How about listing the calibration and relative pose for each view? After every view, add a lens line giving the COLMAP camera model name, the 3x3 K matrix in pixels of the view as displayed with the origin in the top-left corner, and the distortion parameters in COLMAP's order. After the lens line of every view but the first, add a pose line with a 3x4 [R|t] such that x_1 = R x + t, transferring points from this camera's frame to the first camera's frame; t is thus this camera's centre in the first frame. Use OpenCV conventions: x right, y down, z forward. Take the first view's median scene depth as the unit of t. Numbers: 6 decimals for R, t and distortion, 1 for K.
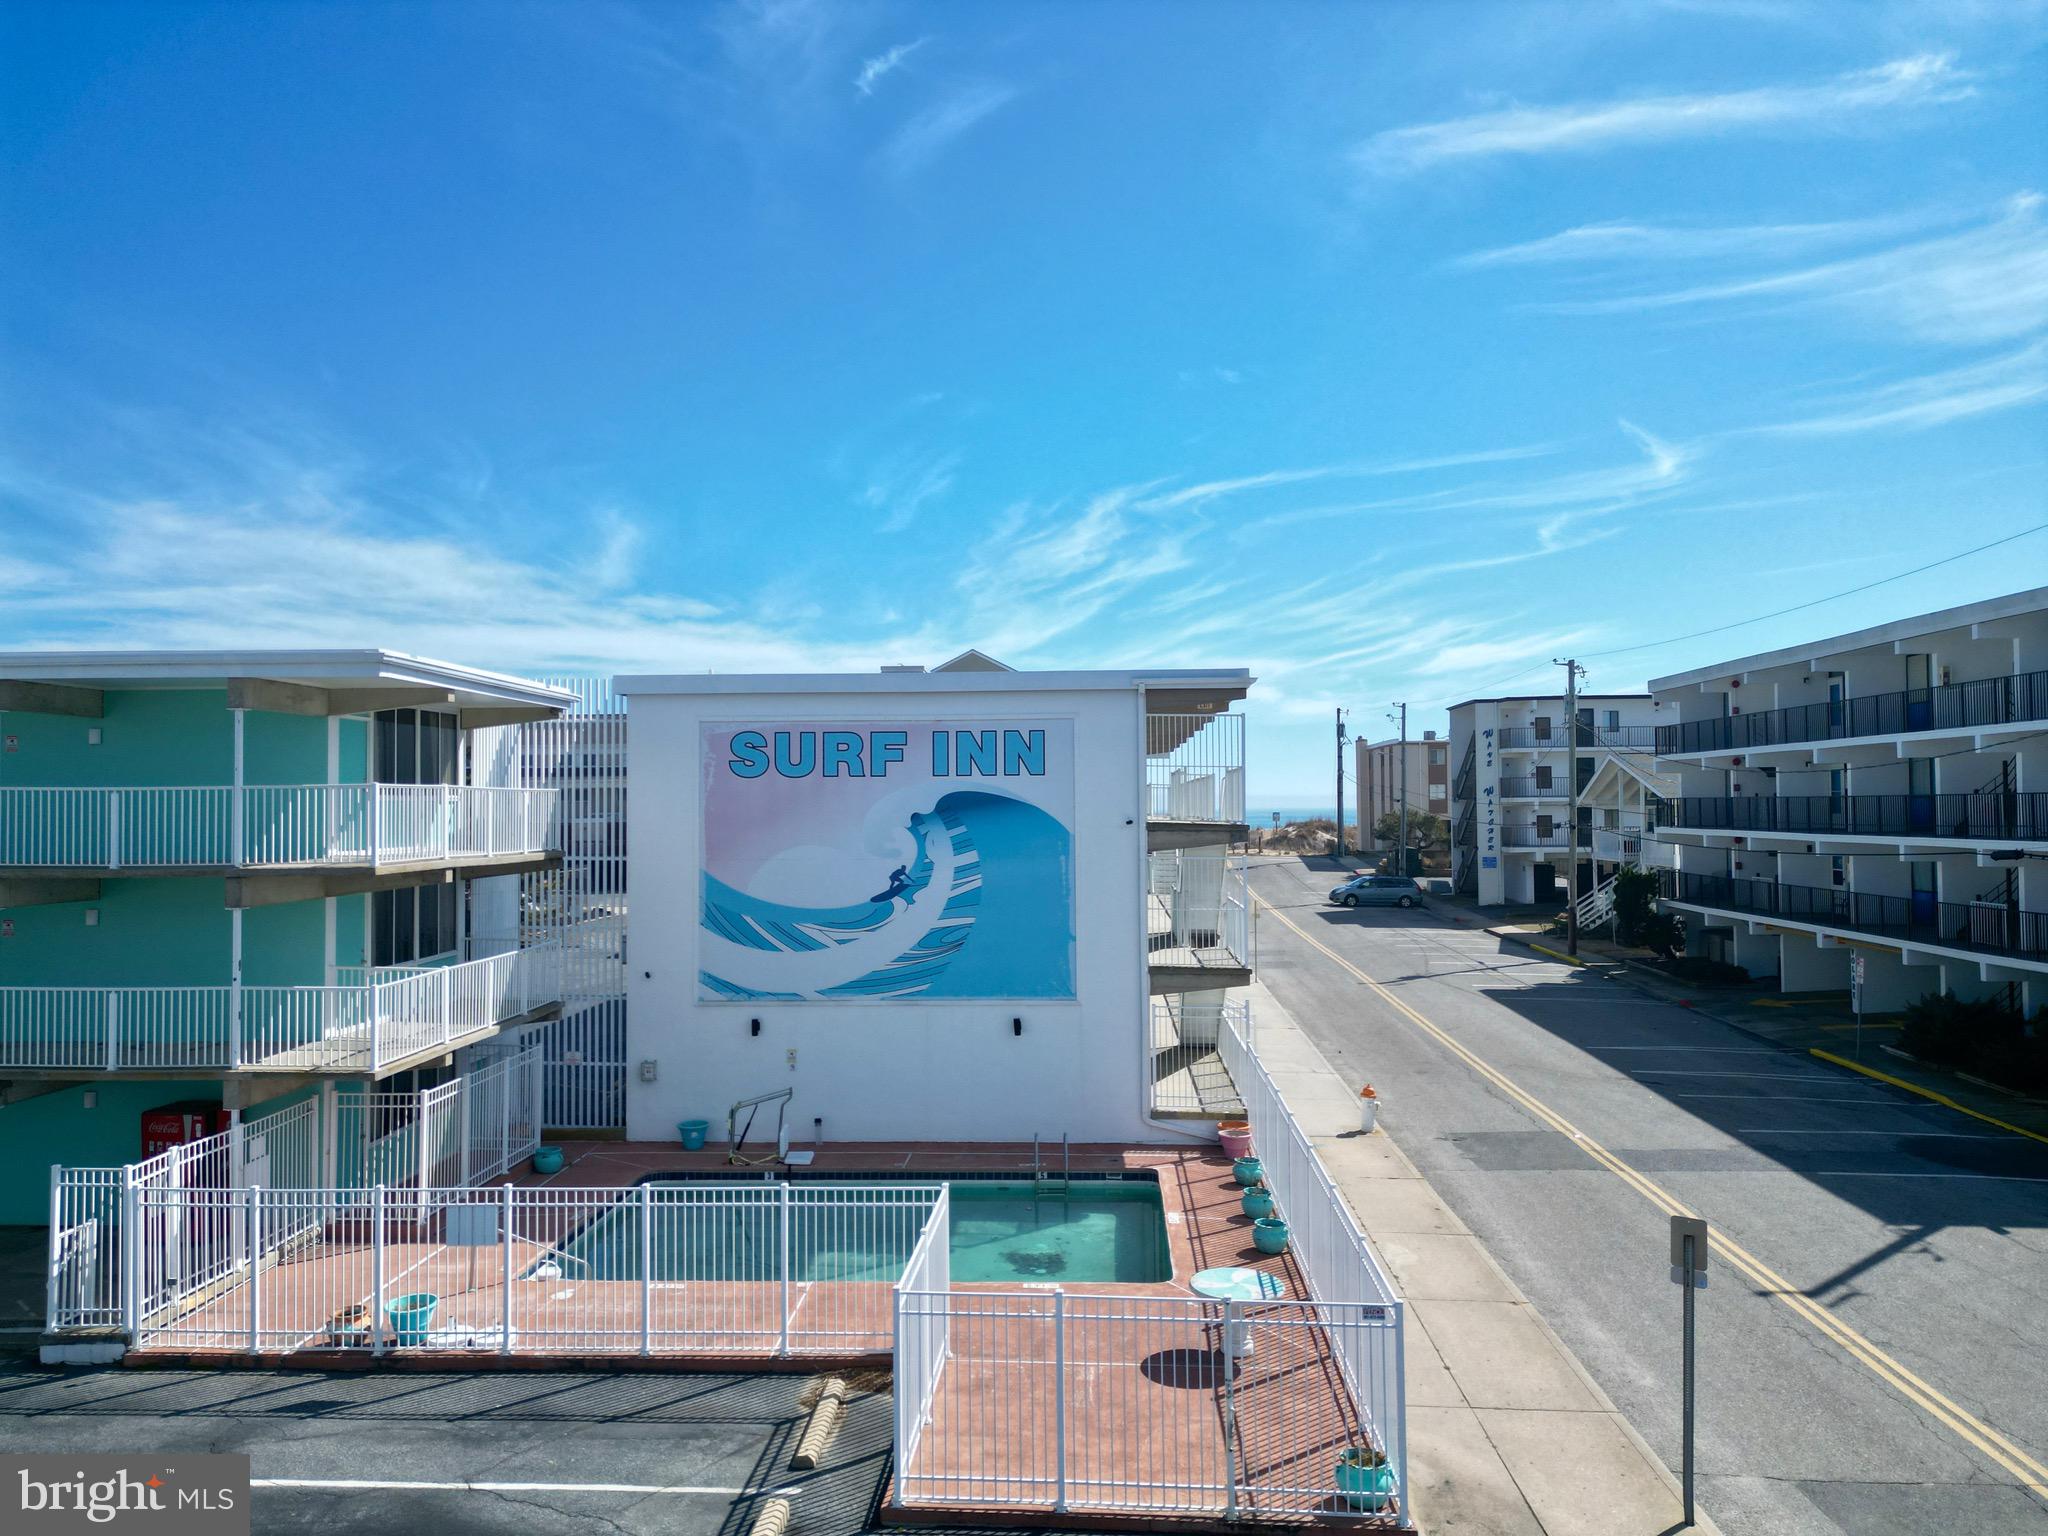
lens RADIAL K [[1457.4, 0, 1017.2], [0, 1457.4, 773.7], [0, 0, 1]] dist [0.098105, -0.073267]
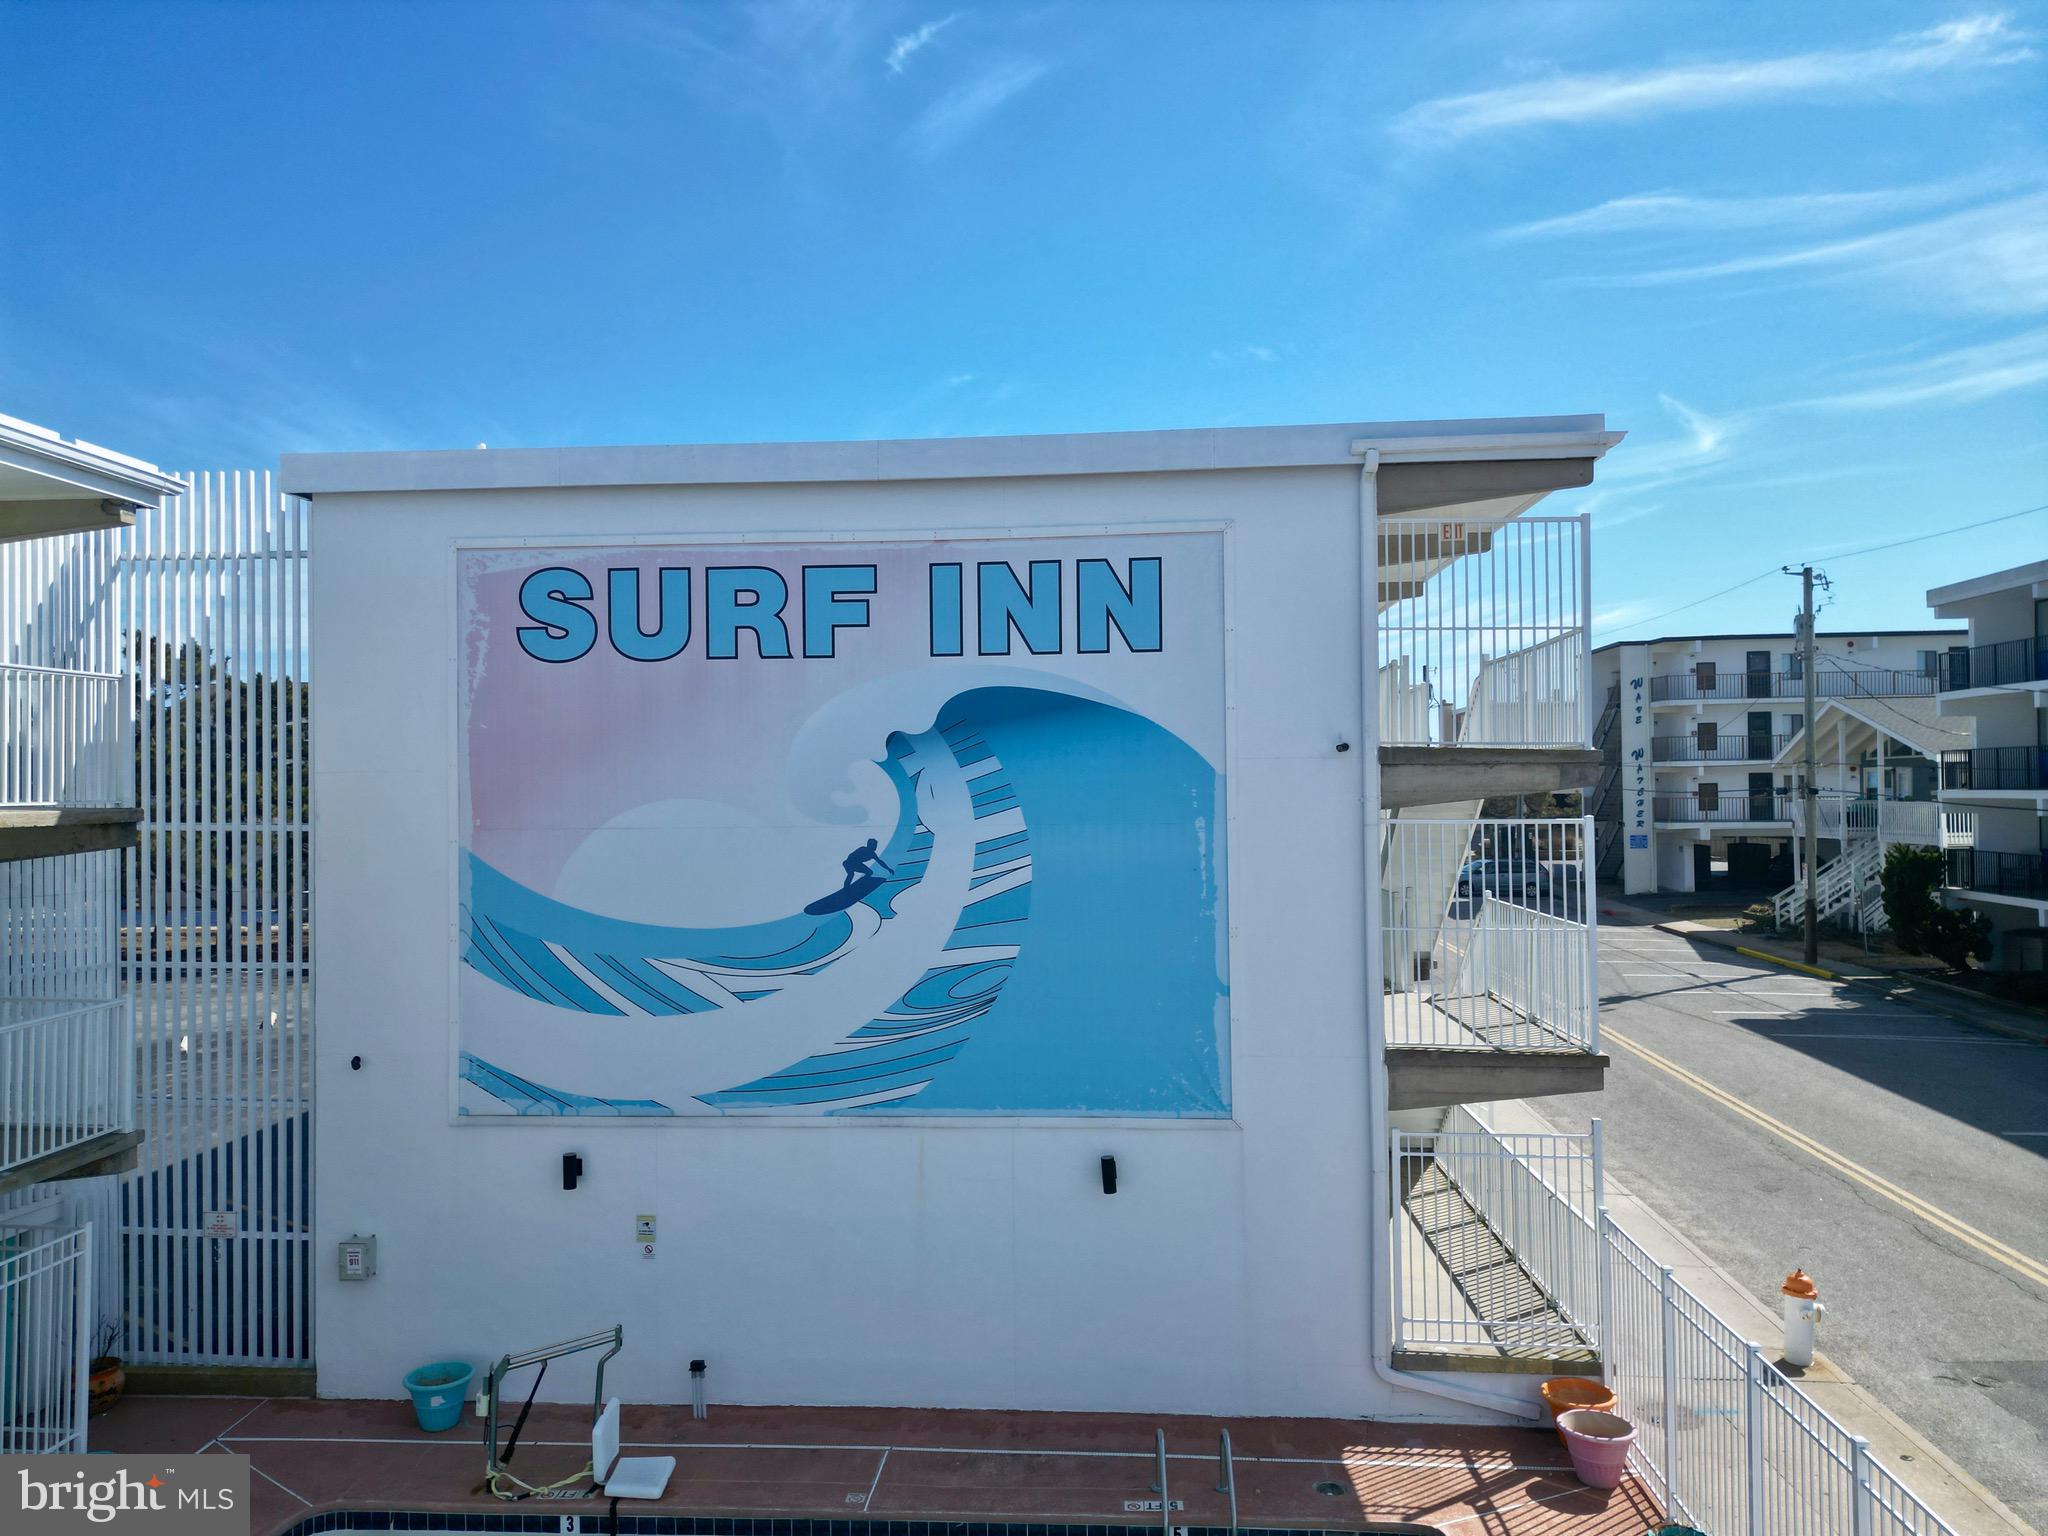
lens RADIAL K [[1457.4, 0, 1027.7], [0, 1457.4, 773.7], [0, 0, 1]] dist [0.098105, -0.073267]
pose [[0.999854, -0.004443, -0.016490, -0.017466], [0.004629, 0.999926, 0.011276, 0.035473], [0.016438, -0.011350, 0.999800, 0.508770]]
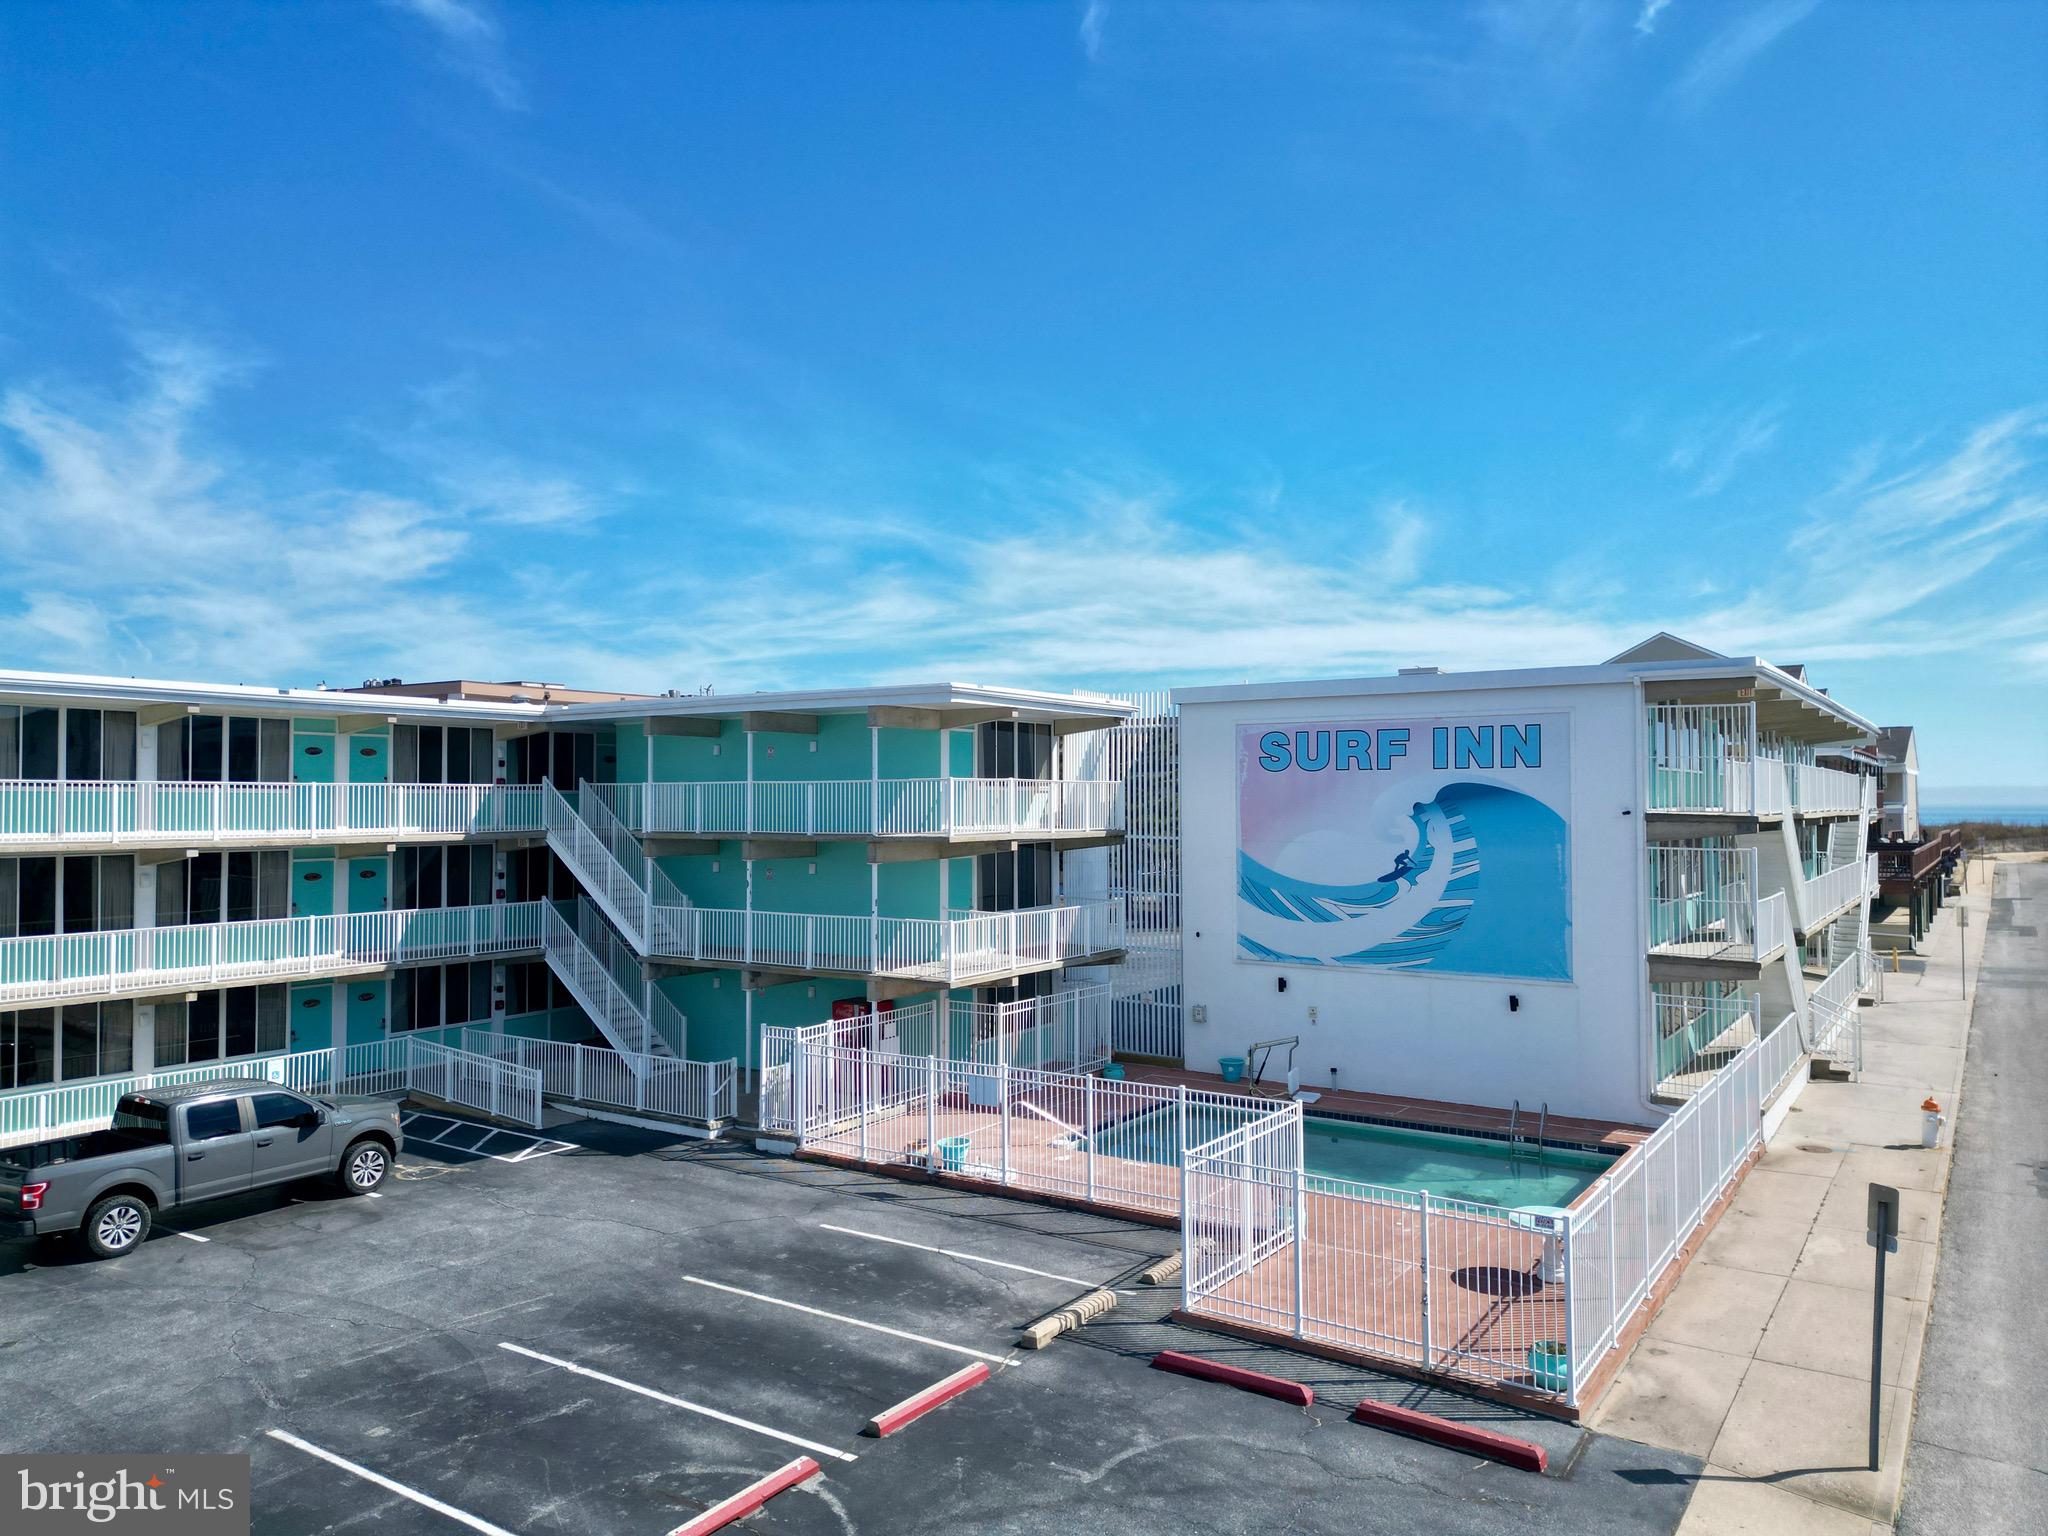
lens RADIAL K [[1457.4, 0, 1006.0], [0, 1457.4, 777.2], [0, 0, 1]] dist [0.098105, -0.073267]
pose [[0.857954, -0.004009, -0.513711, 0.232773], [0.008021, 0.999952, 0.005592, -0.000914], [0.513664, -0.008918, 0.857945, -0.113697]]
